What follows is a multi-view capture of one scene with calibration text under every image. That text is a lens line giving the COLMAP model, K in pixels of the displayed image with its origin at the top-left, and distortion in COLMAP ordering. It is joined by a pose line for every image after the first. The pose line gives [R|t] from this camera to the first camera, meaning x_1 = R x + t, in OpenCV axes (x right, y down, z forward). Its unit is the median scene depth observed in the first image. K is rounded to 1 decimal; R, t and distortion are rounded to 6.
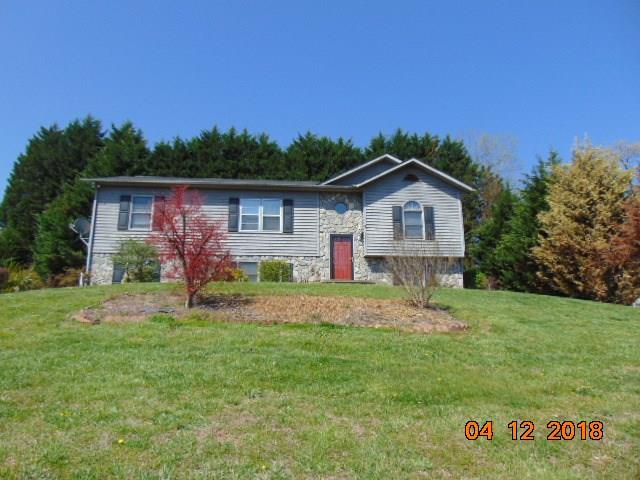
lens RADIAL K [[472.0, 0, 320.0], [0, 472.0, 240.0], [0, 0, 1]] dist [-0.005818, 0.004940]
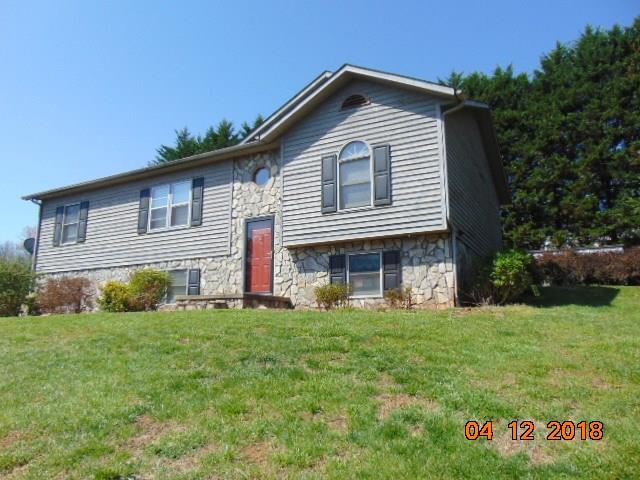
lens RADIAL K [[472.0, 0, 320.0], [0, 472.0, 240.0], [0, 0, 1]] dist [-0.005818, 0.004940]
pose [[0.825955, -0.106129, -0.553655, 0.468228], [0.131718, 0.991266, 0.006487, 0.025870], [0.548131, -0.078285, 0.832721, 0.504043]]
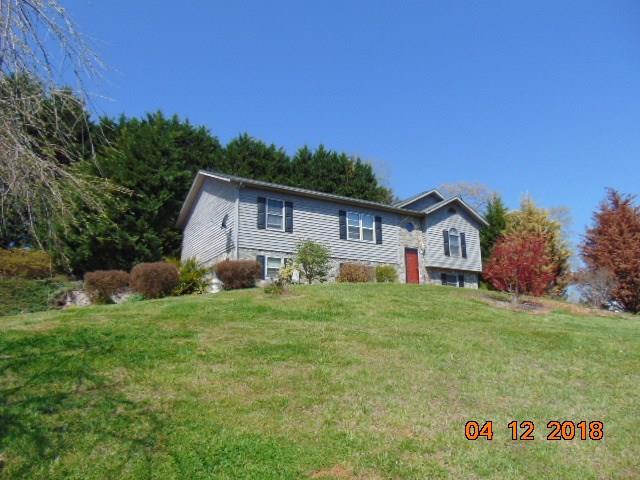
lens RADIAL K [[472.0, 0, 320.0], [0, 472.0, 240.0], [0, 0, 1]] dist [-0.005818, 0.004940]
pose [[0.900497, 0.091978, 0.425024, -0.733315], [-0.097999, 0.995157, -0.007727, 0.000338], [-0.423677, -0.034694, 0.905149, -0.068397]]
